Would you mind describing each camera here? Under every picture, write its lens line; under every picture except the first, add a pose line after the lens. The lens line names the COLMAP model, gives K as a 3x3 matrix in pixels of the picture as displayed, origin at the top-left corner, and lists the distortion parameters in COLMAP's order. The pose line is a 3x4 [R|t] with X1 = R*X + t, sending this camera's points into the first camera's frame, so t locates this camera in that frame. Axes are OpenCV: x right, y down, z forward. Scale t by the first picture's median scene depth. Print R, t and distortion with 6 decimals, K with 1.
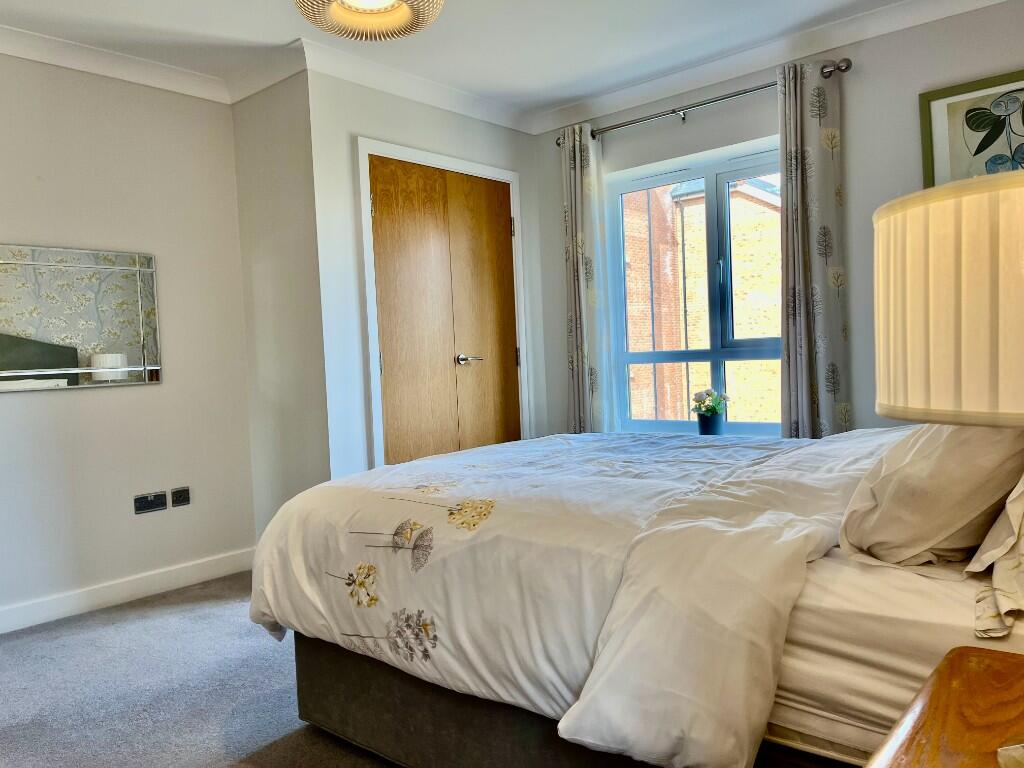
lens RADIAL K [[783.0, 0, 509.0], [0, 783.0, 379.7], [0, 0, 1]] dist [0.068062, -0.096340]
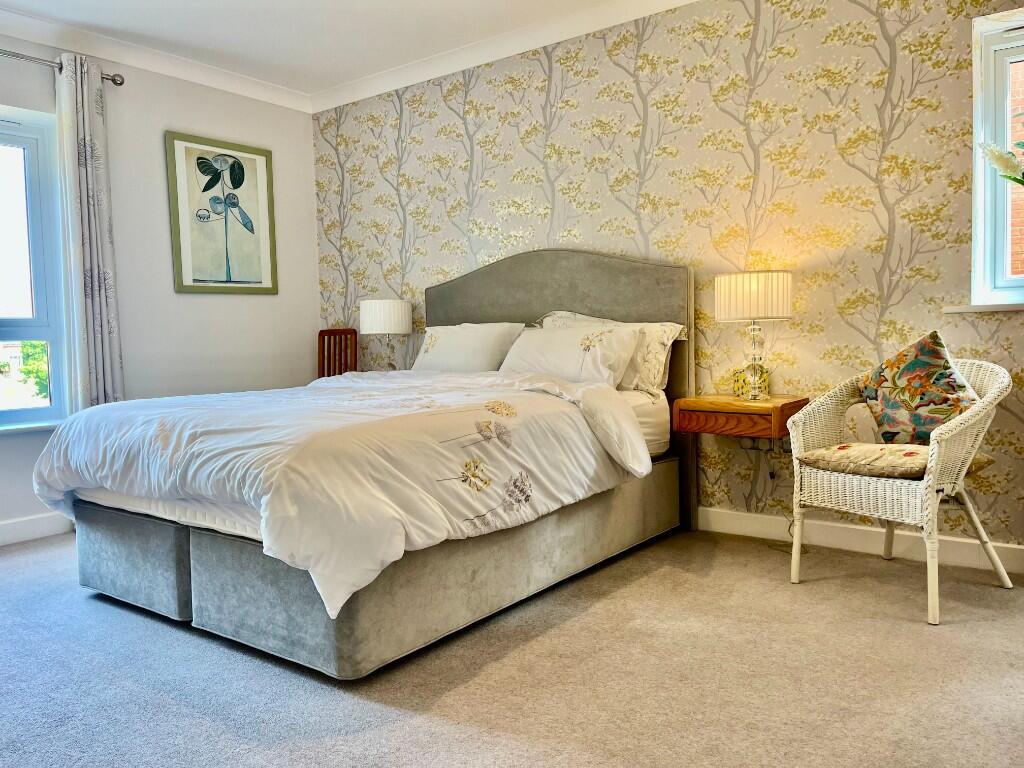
lens RADIAL K [[783.0, 0, 509.0], [0, 783.0, 379.7], [0, 0, 1]] dist [0.068062, -0.096340]
pose [[-0.061695, -0.004489, 0.998085, -0.816027], [0.056149, 0.998391, 0.007961, 0.059455], [-0.996514, 0.056533, -0.061344, 0.584621]]
